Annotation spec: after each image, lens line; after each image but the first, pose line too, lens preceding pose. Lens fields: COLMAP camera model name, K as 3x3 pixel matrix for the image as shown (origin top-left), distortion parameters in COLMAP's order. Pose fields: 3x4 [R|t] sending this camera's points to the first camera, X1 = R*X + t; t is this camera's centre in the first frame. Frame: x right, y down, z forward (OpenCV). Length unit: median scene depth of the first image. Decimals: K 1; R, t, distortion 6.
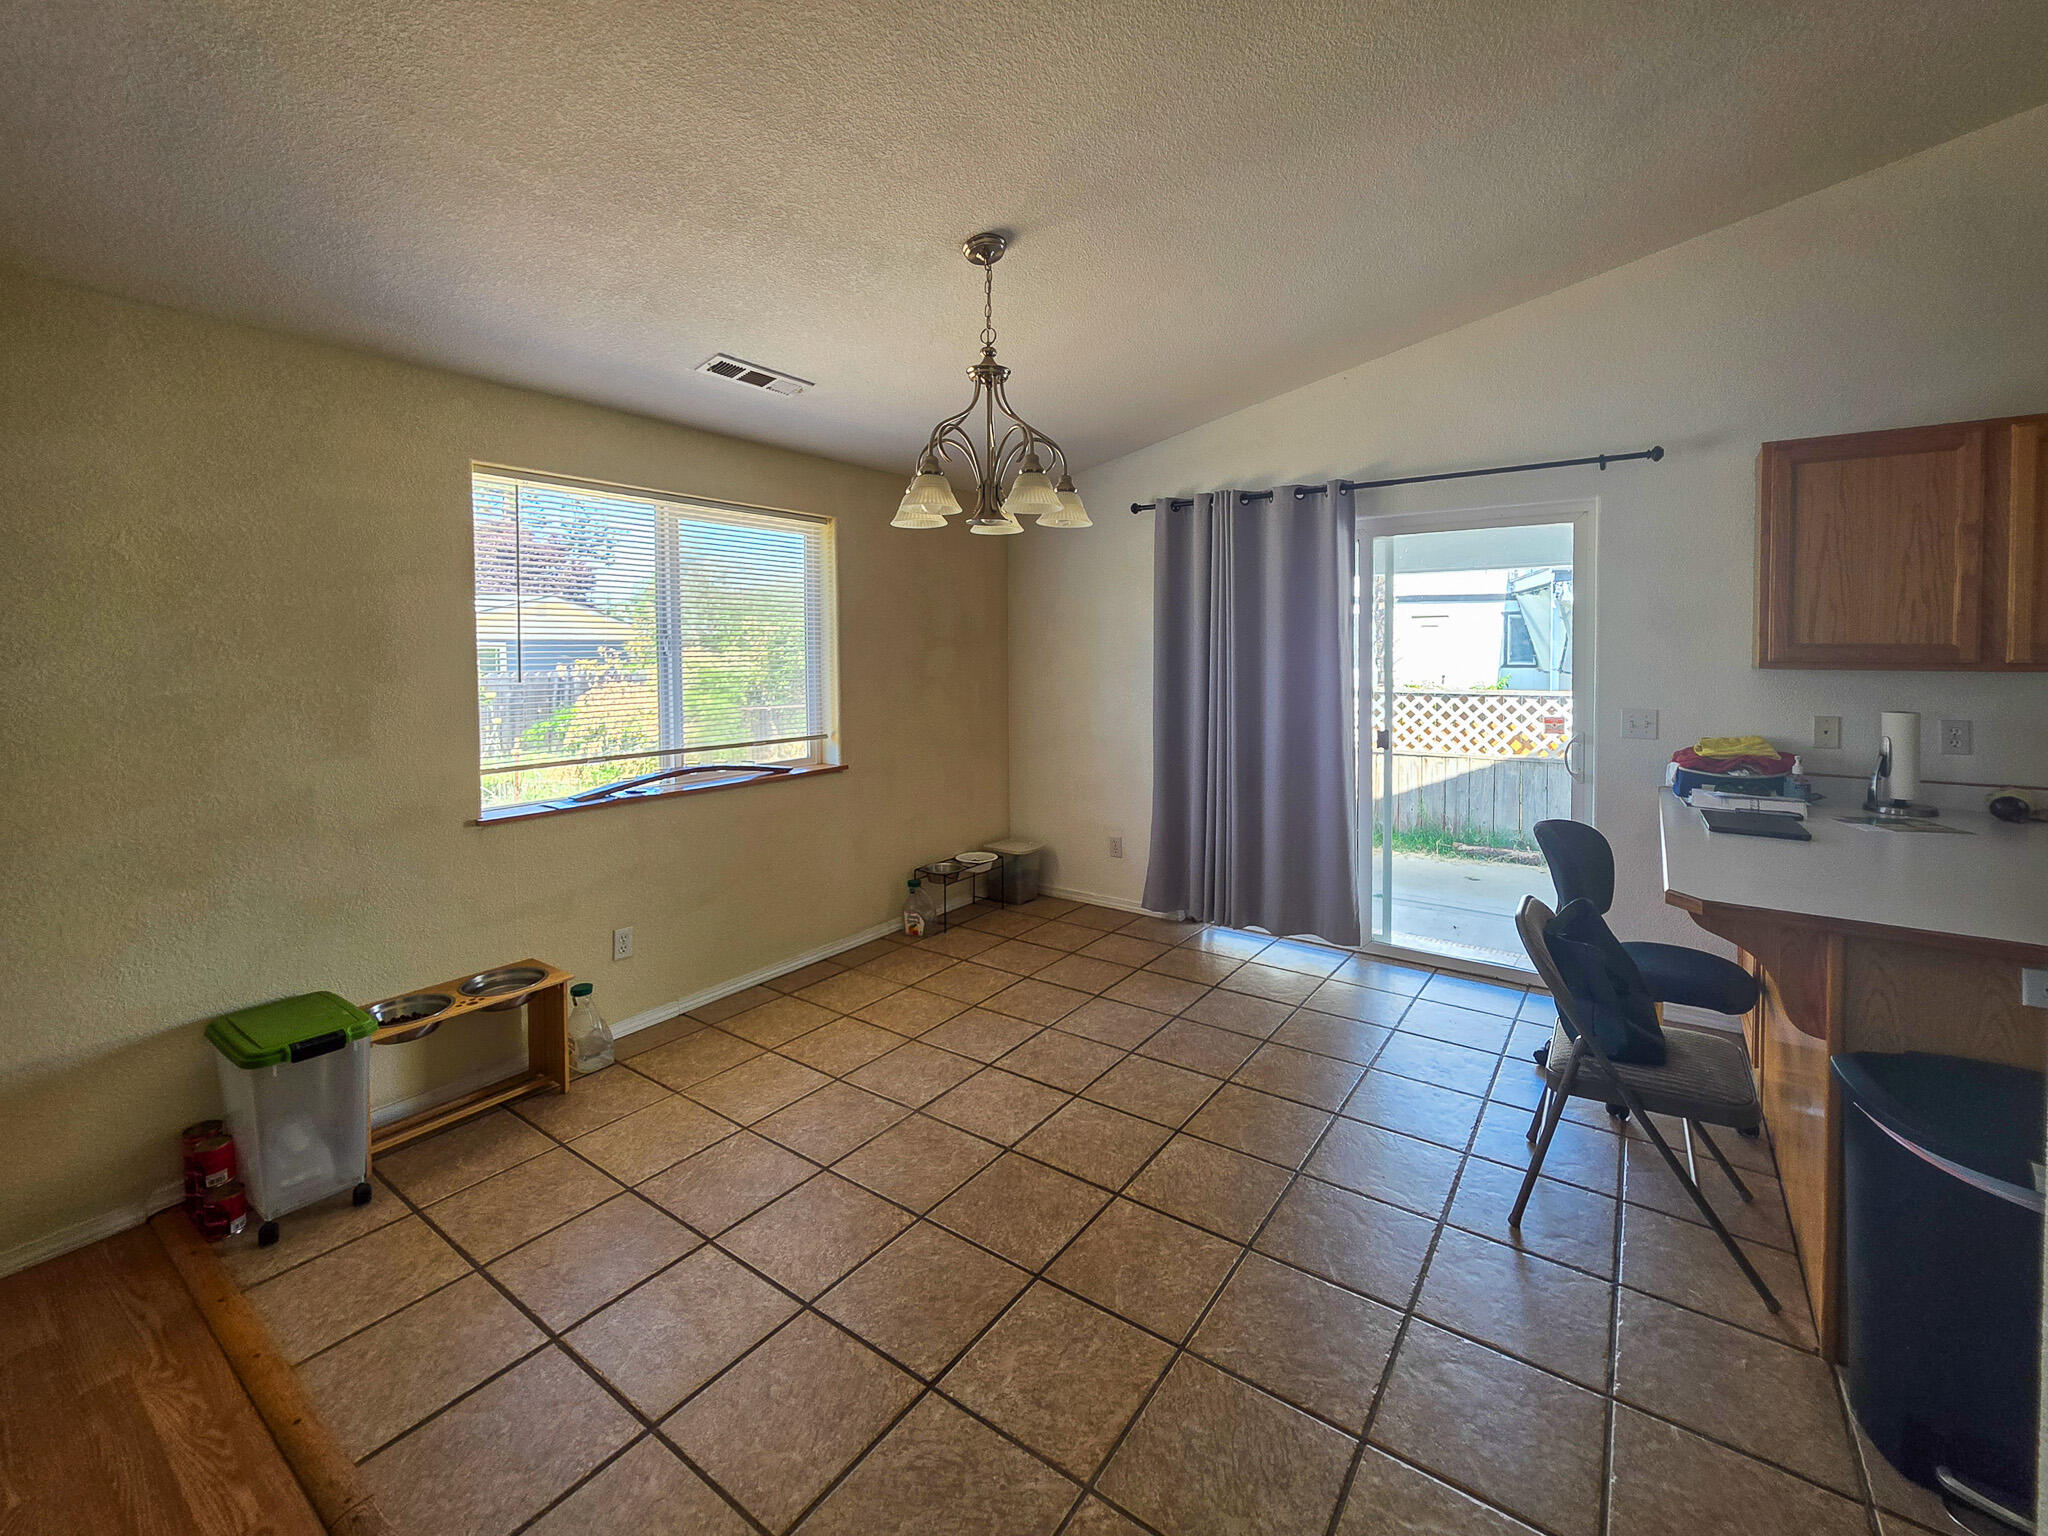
lens RADIAL K [[856.0, 0, 1019.7], [0, 856.0, 677.8], [0, 0, 1]] dist [0.003675, 0.000082]
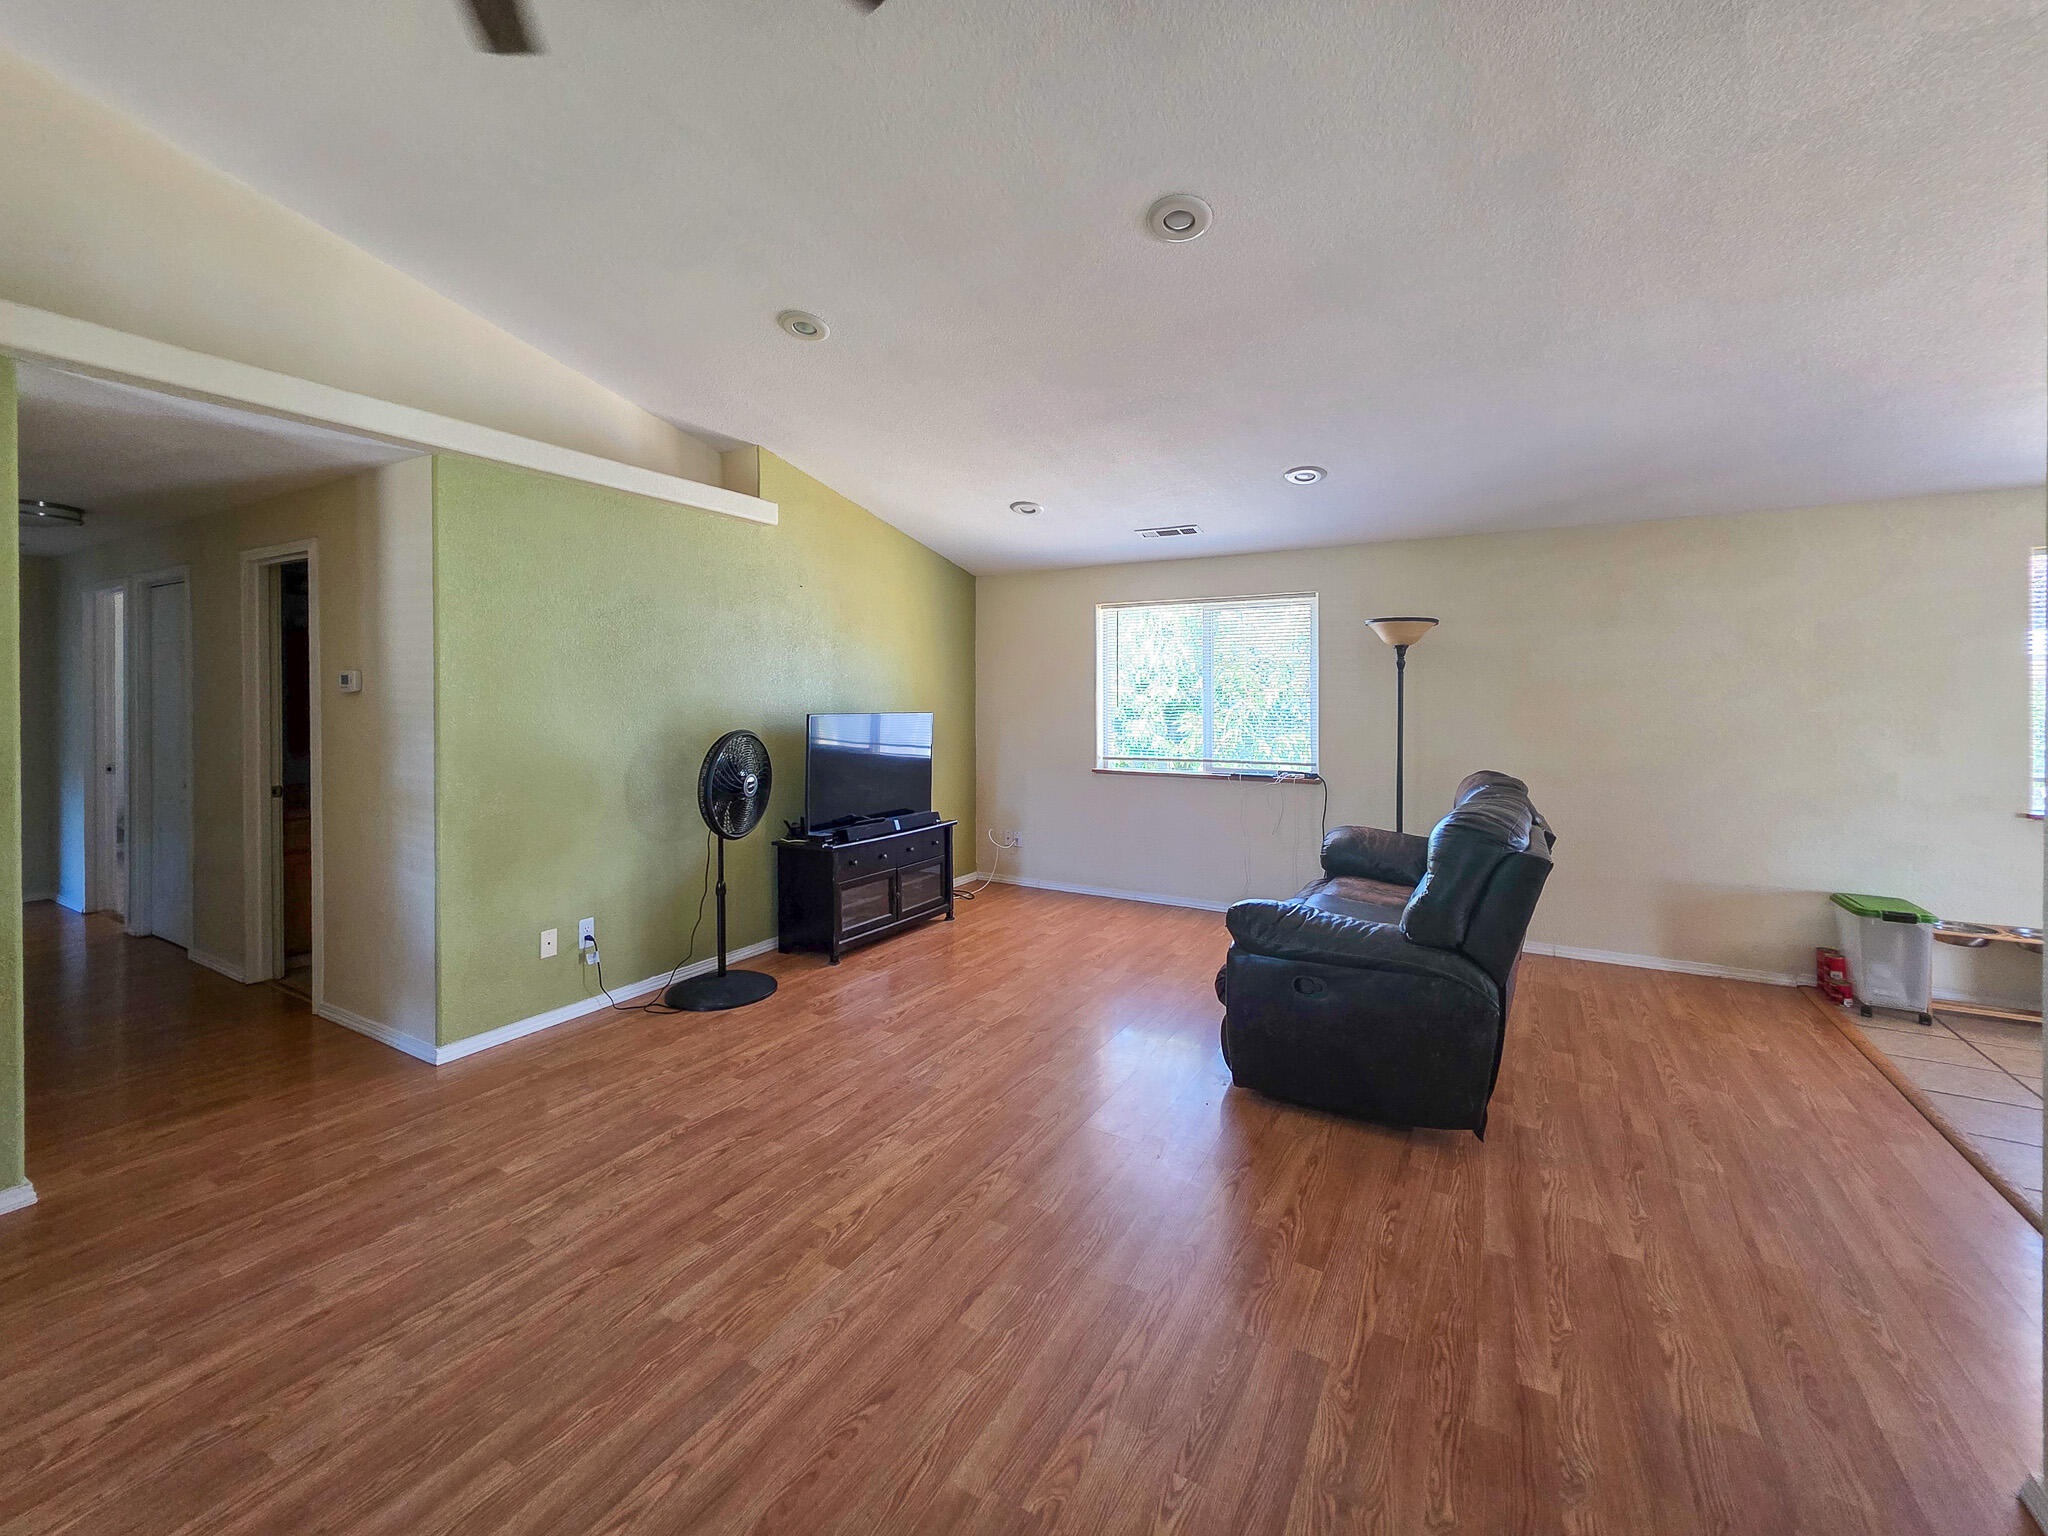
lens RADIAL K [[856.0, 0, 1003.8], [0, 856.0, 714.8], [0, 0, 1]] dist [0.003675, 0.000082]
pose [[0.082480, 0.013123, -0.996506, 0.783602], [-0.021623, 0.999701, 0.011375, 0.027578], [0.996358, 0.020610, 0.082739, -0.983267]]
